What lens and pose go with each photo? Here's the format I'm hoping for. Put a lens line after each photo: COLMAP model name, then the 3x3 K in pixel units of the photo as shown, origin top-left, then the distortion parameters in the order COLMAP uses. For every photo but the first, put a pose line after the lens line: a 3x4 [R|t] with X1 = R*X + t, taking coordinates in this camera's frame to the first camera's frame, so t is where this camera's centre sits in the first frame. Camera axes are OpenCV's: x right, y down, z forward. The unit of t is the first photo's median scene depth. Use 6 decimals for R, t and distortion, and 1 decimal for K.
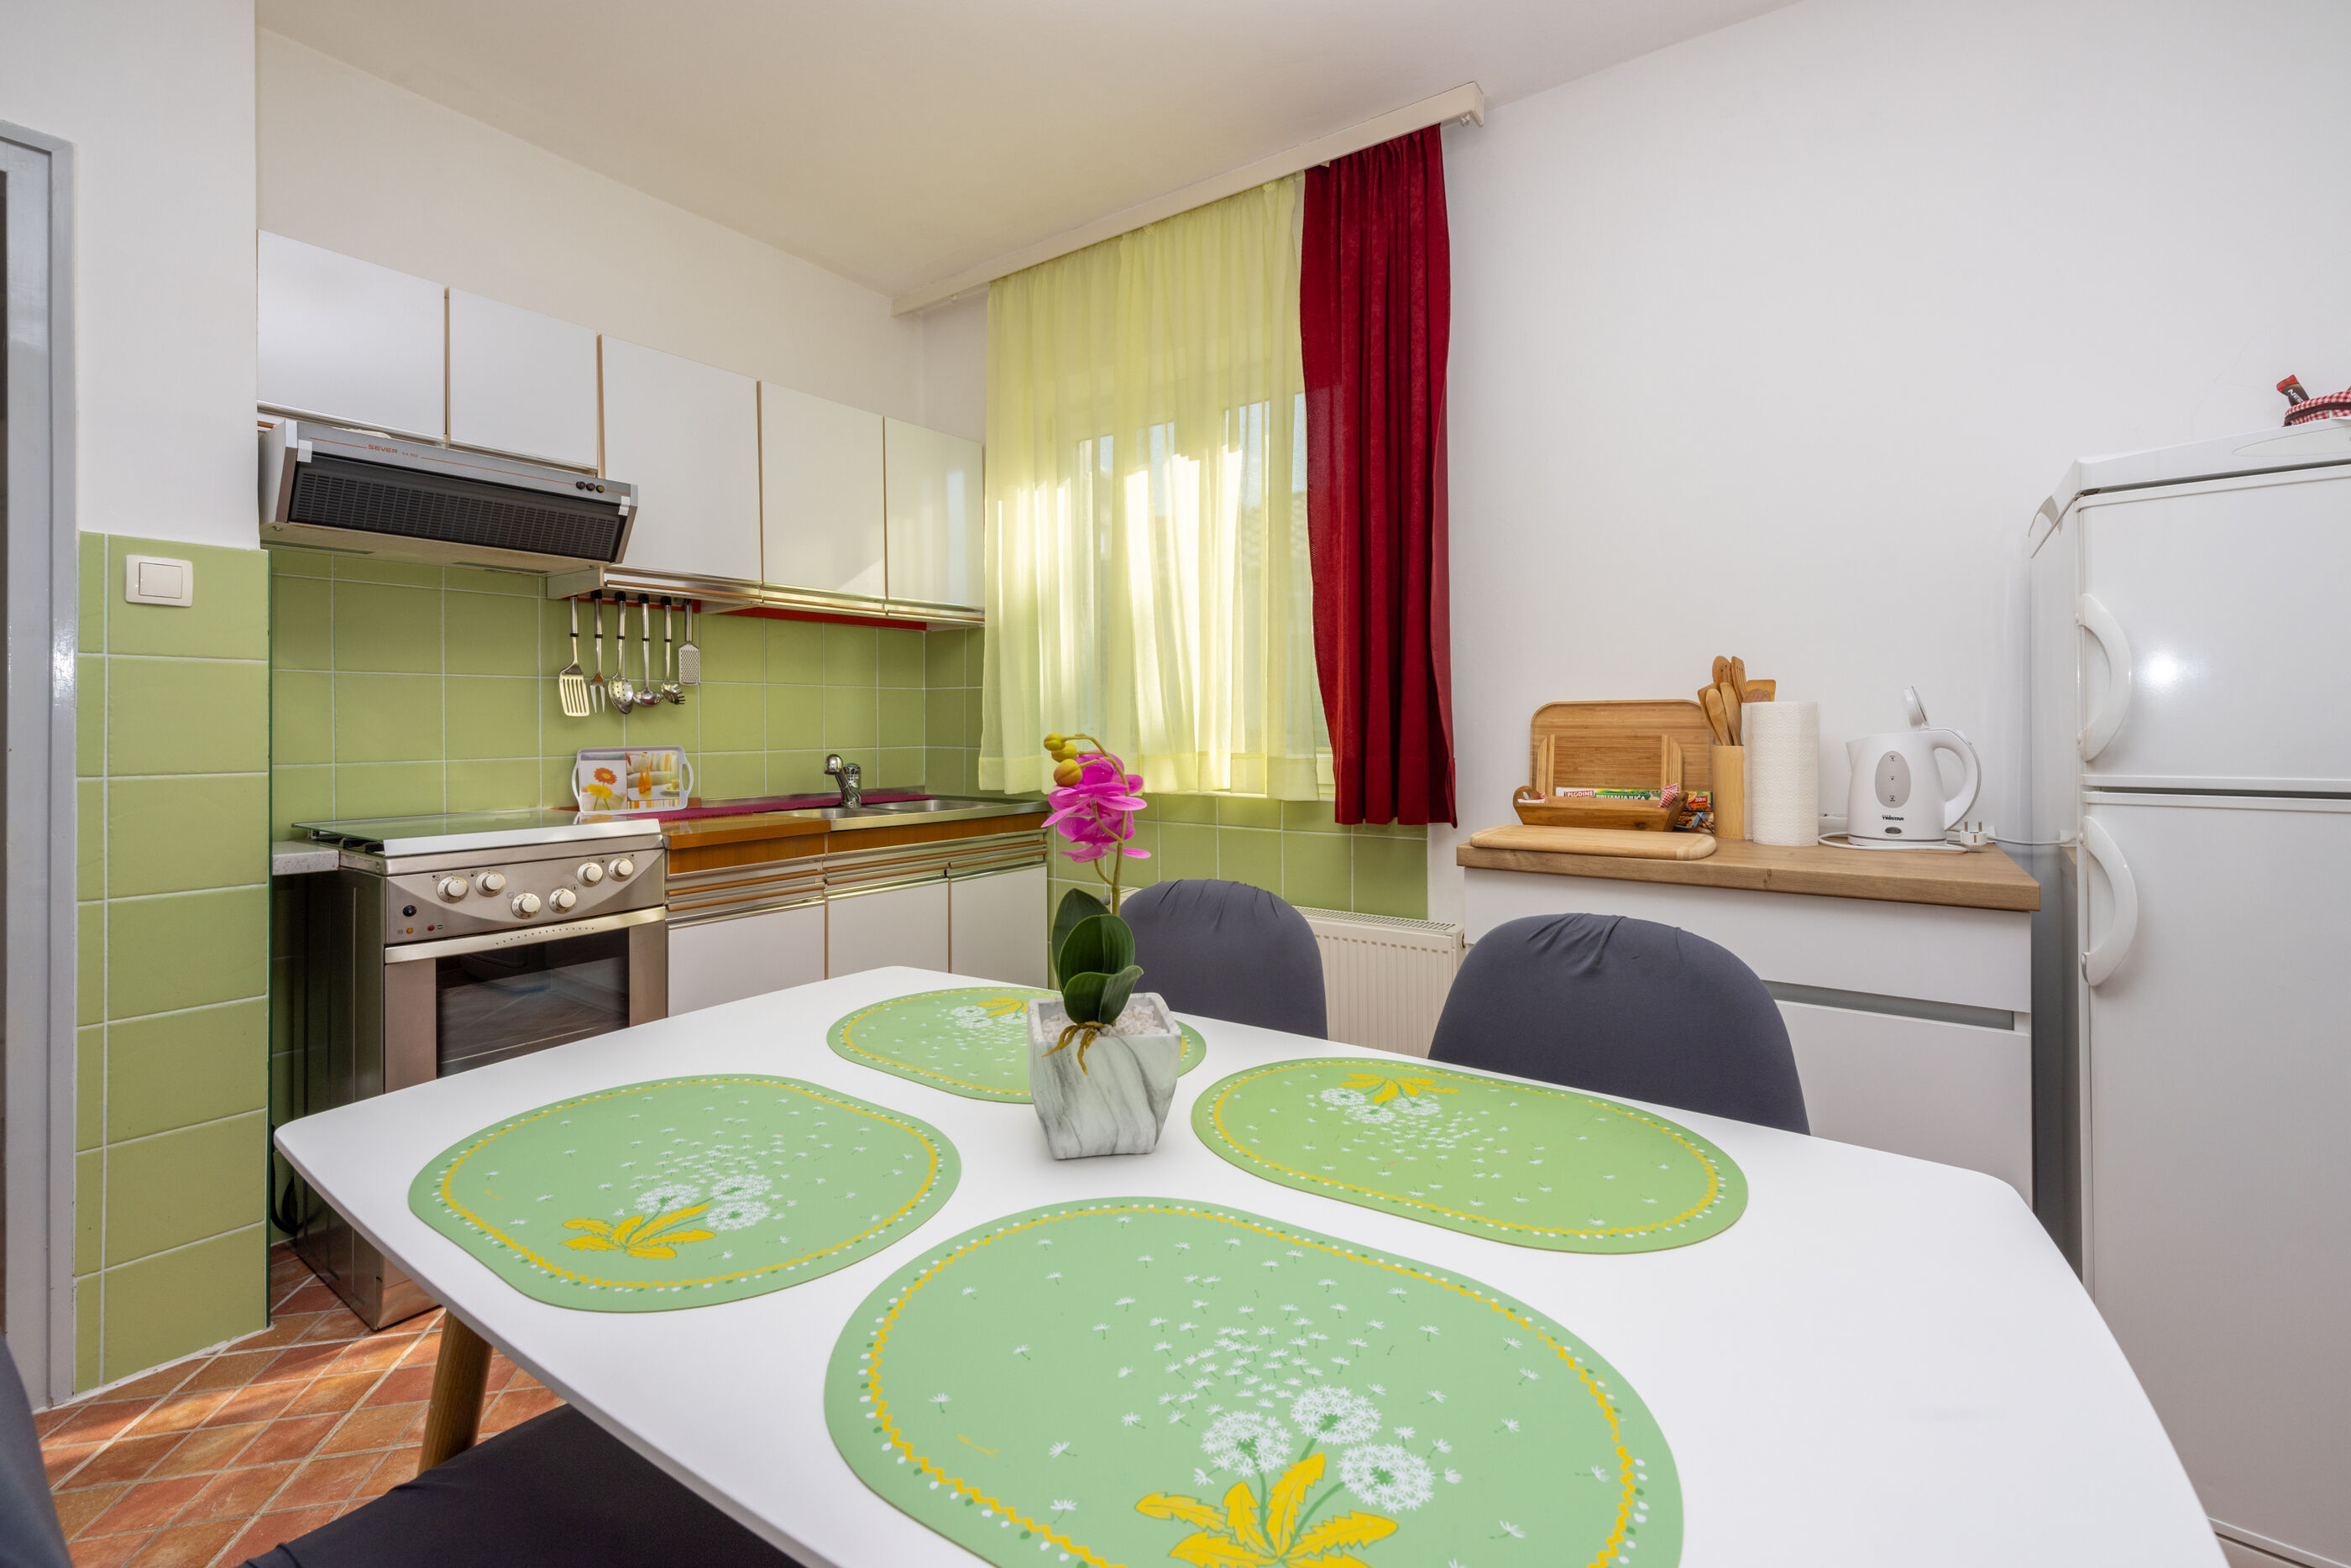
lens RADIAL K [[1008.3, 0, 1181.5], [0, 1008.3, 720.3], [0, 0, 1]] dist [-0.001758, -0.000203]
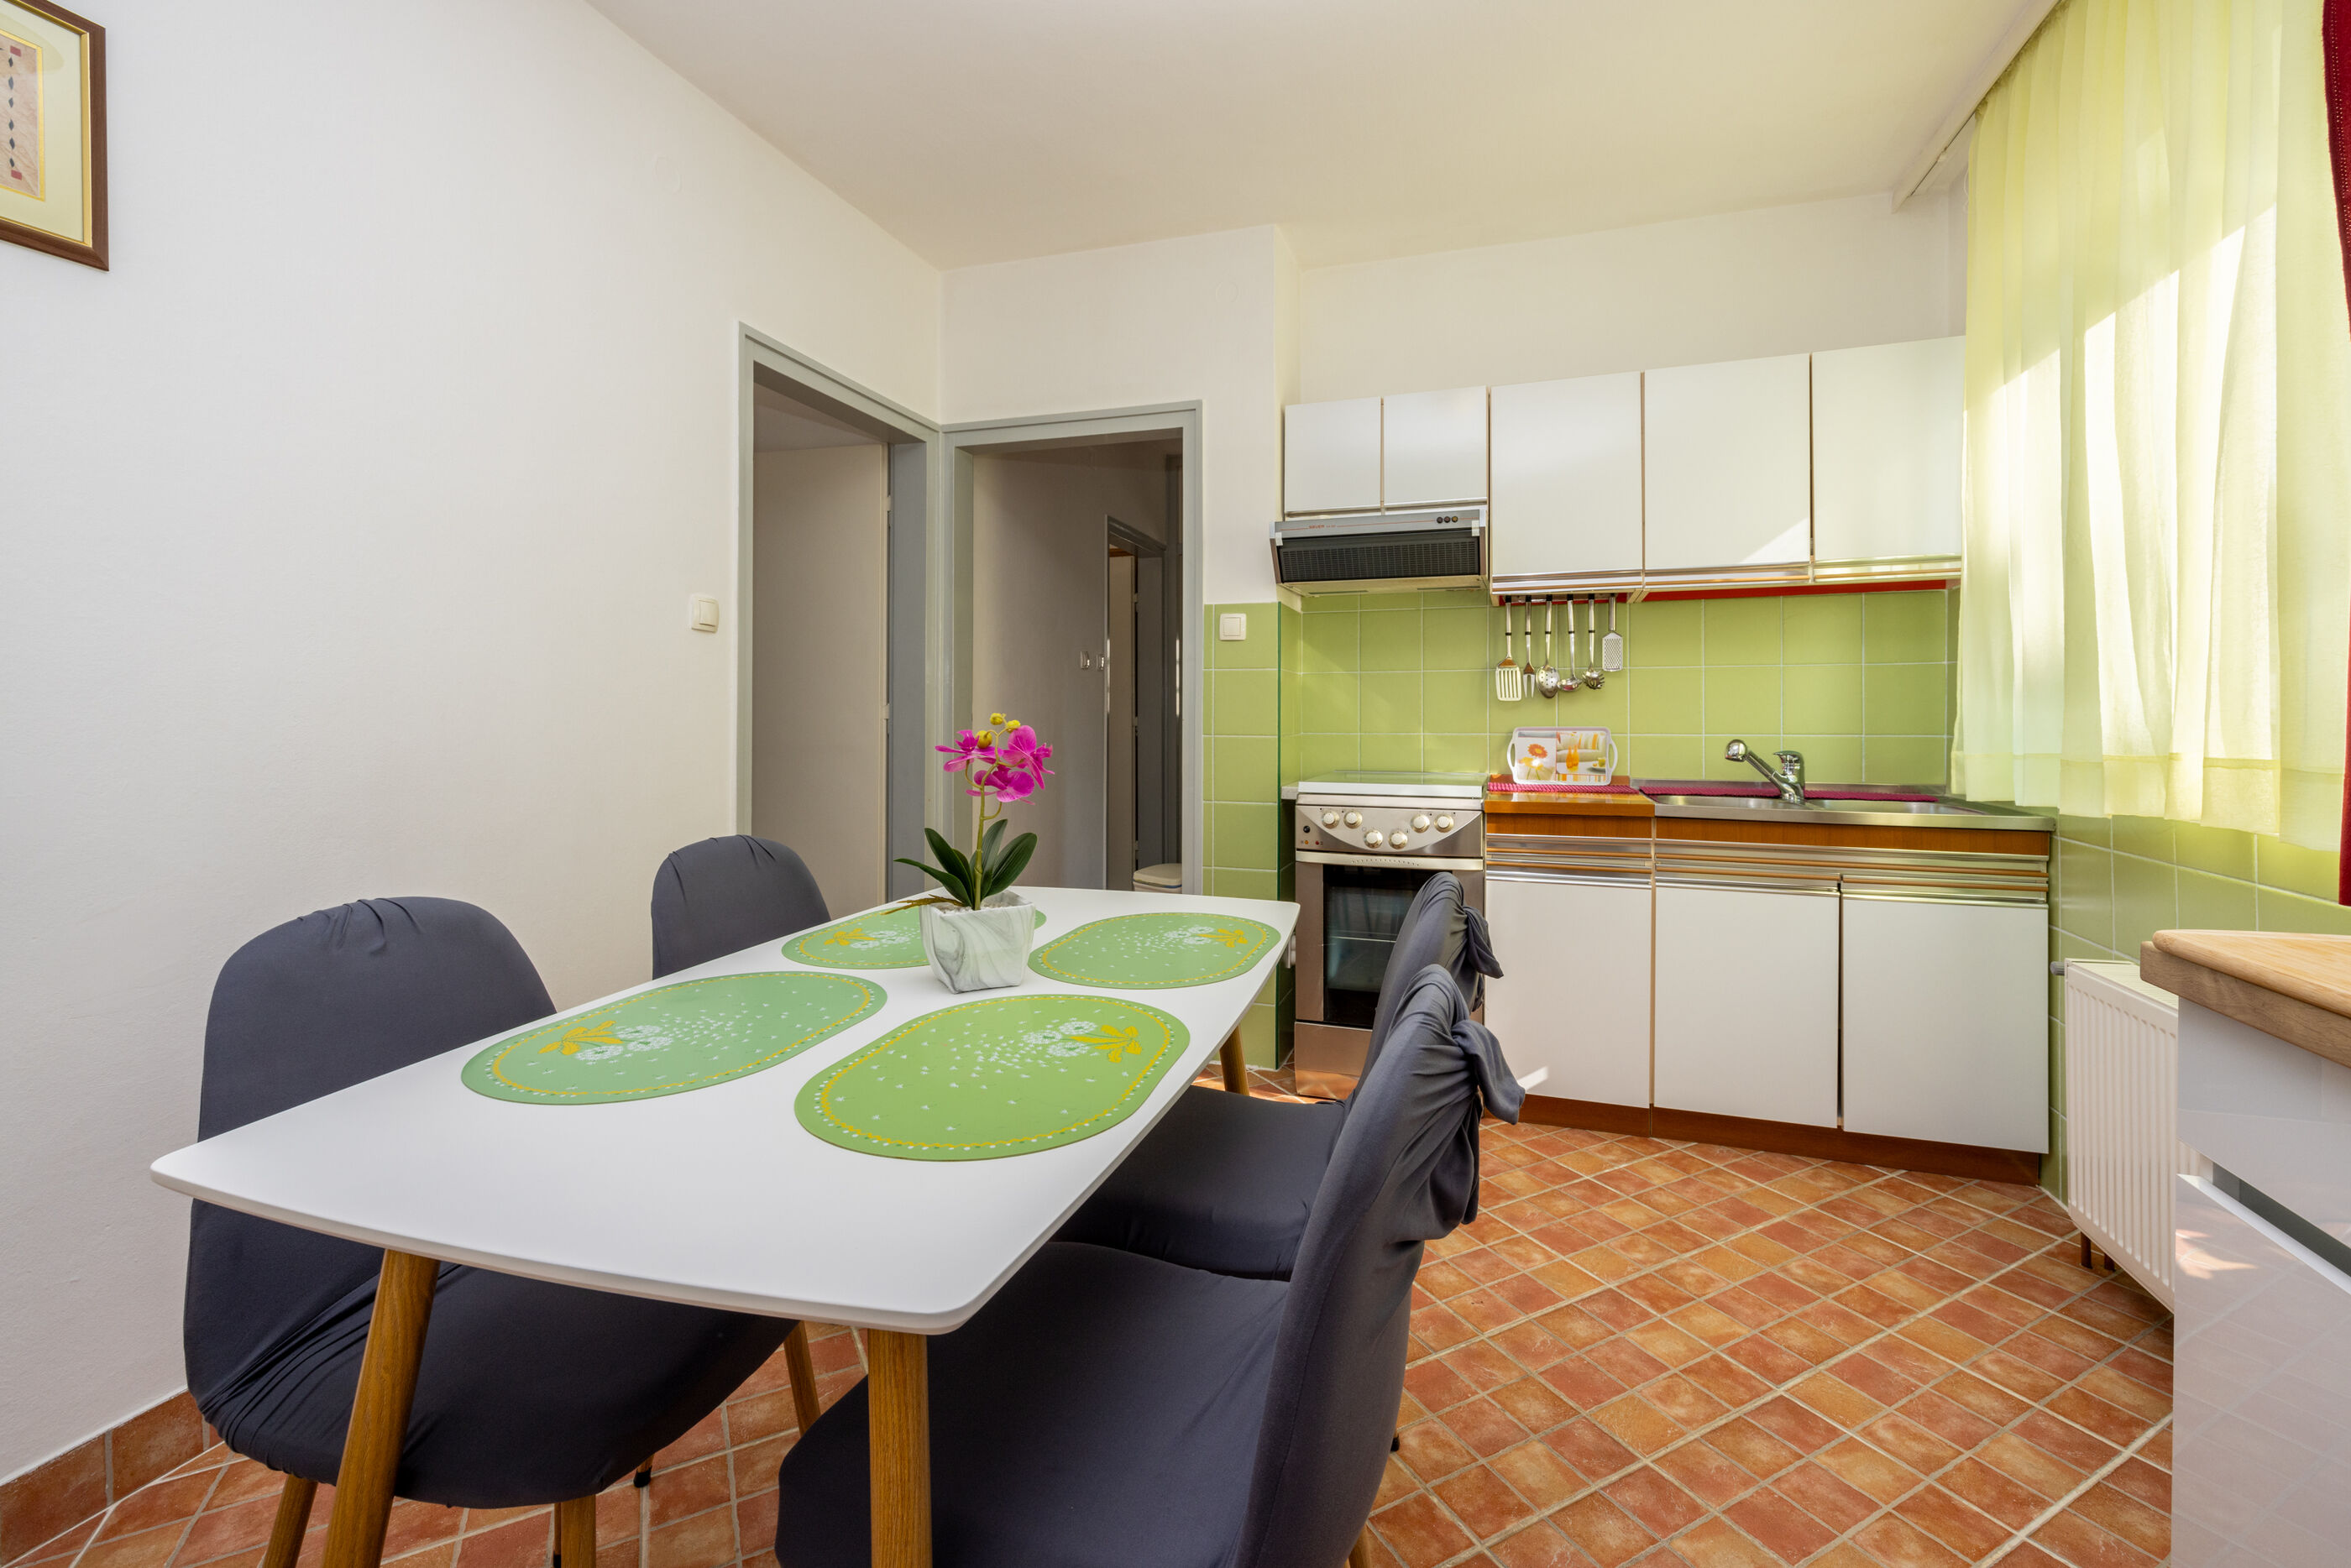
lens RADIAL K [[1008.3, 0, 1181.5], [0, 1008.3, 720.3], [0, 0, 1]] dist [-0.001758, -0.000203]
pose [[0.282730, 0.014316, -0.959093, 0.445251], [0.003106, 0.999870, 0.015841, -0.000731], [0.959194, -0.007458, 0.282649, 0.267369]]
